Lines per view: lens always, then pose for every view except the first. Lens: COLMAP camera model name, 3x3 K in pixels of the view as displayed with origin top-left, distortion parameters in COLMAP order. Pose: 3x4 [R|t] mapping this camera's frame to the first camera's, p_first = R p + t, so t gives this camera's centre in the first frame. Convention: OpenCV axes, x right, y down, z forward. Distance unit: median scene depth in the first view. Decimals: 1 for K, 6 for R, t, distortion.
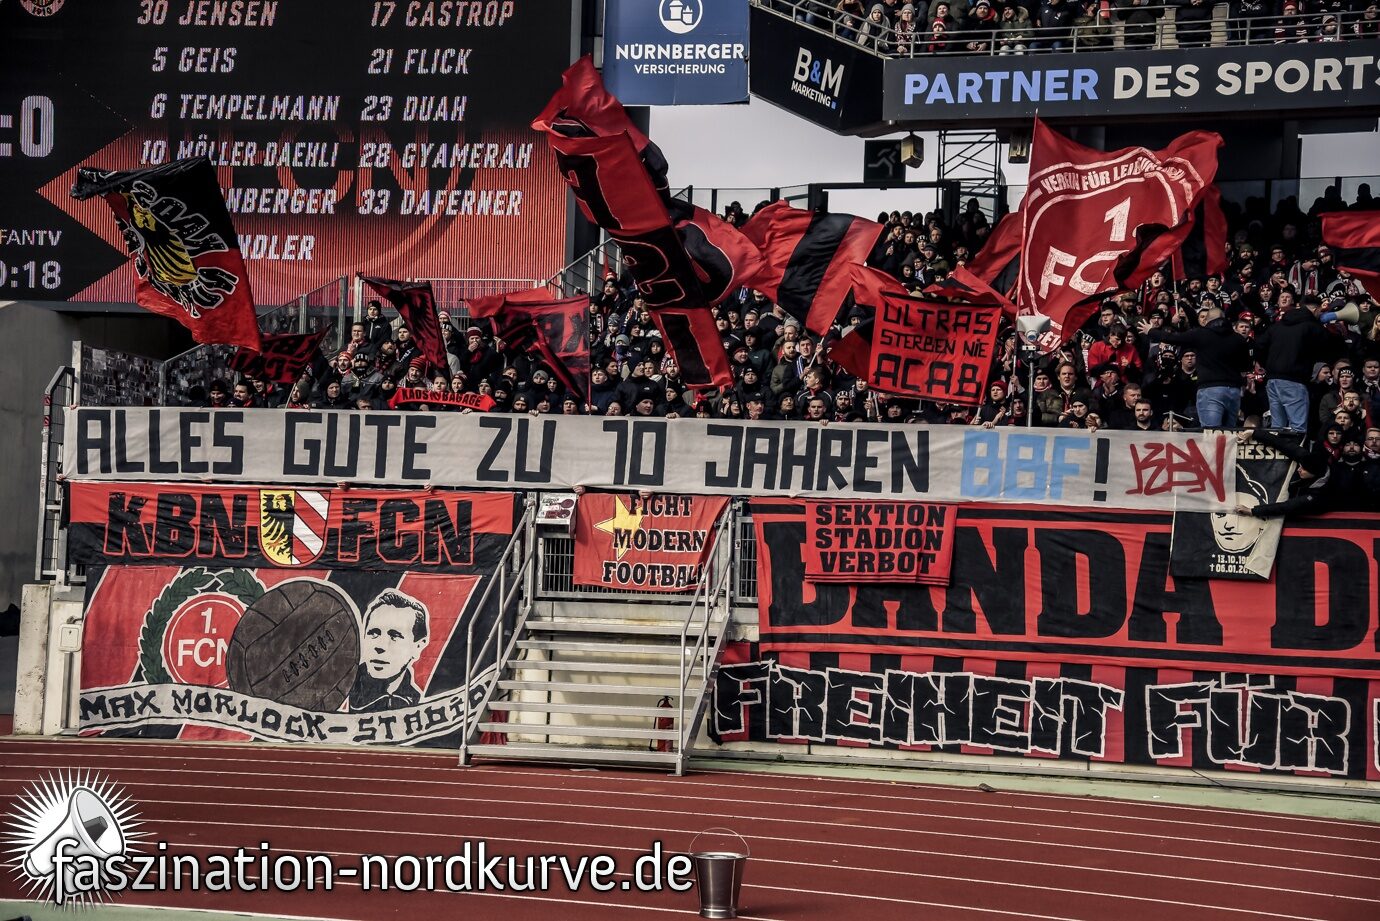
lens RADIAL K [[2406.3, 0, 690.0], [0, 2406.3, 479.7], [0, 0, 1]] dist [0.453672, 0.000000]
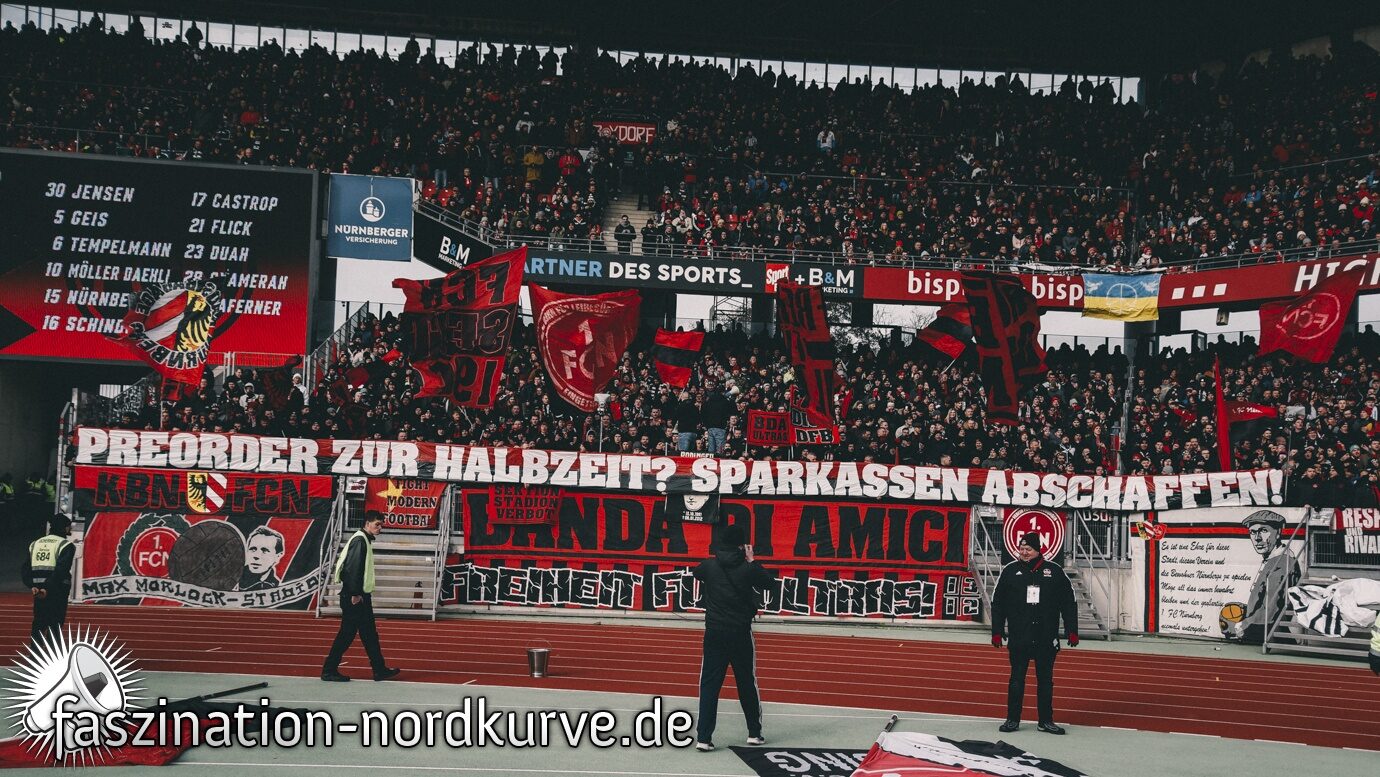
lens RADIAL K [[1428.1, 0, 677.8], [0, 1428.1, 469.8], [0, 0, 1]] dist [0.113666, 0.000000]
pose [[0.960292, 0.015924, 0.278543, -0.125730], [-0.019206, 0.999775, 0.009057, -0.015058], [-0.278336, -0.014047, 0.960381, -0.167264]]
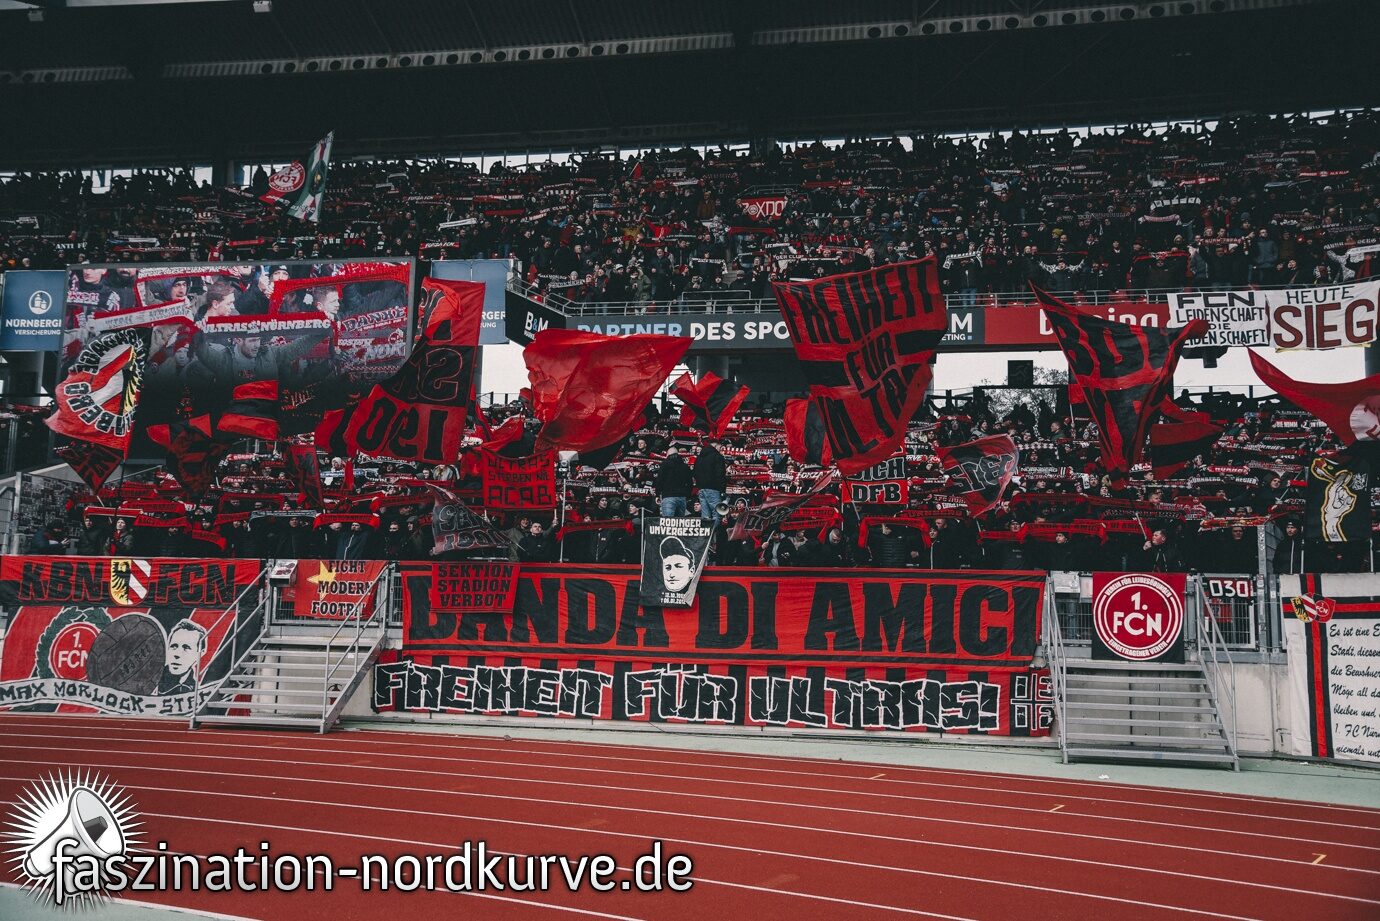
lens RADIAL K [[1263.4, 0, 682.6], [0, 1263.4, 488.3], [0, 0, 1]] dist [0.062492, 0.017339]
pose [[0.999448, -0.002846, 0.033113, 0.181804], [0.004890, 0.998076, -0.061809, 0.011797], [-0.032873, 0.061937, 0.997539, 0.126998]]
